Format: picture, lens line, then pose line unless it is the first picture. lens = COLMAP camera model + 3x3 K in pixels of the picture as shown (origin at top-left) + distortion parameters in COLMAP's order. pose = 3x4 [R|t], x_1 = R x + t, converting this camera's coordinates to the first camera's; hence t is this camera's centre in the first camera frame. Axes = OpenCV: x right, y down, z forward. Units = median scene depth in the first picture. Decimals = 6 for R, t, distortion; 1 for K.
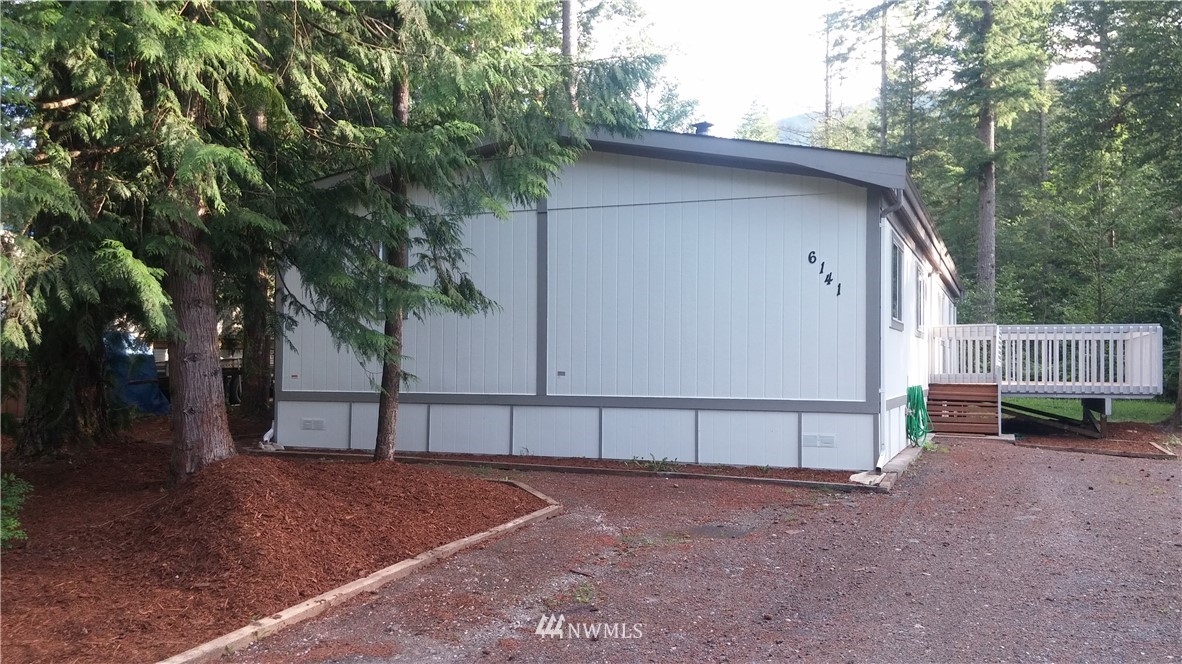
lens RADIAL K [[1013.0, 0, 591.0], [0, 1013.0, 332.0], [0, 0, 1]] dist [0.062026, 0.000234]
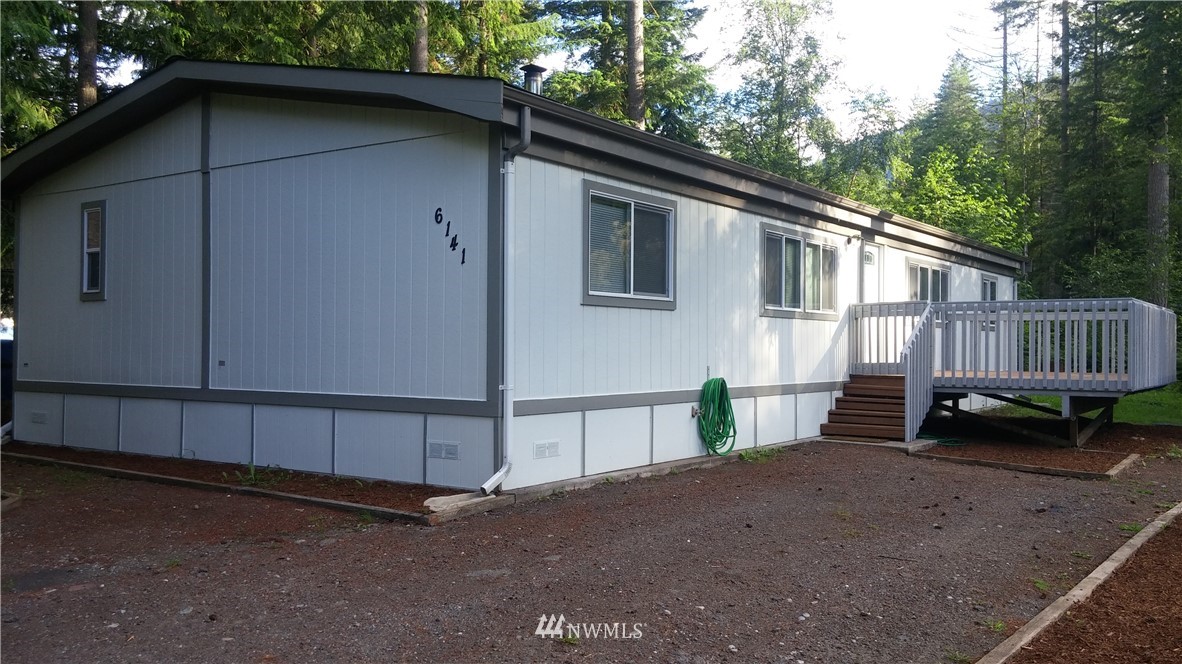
lens RADIAL K [[1013.0, 0, 591.0], [0, 1013.0, 332.0], [0, 0, 1]] dist [0.062026, 0.000234]
pose [[0.974416, -0.003186, -0.224731, 0.465709], [0.006554, 0.999877, 0.014244, 0.004944], [0.224658, -0.015353, 0.974317, 0.244682]]
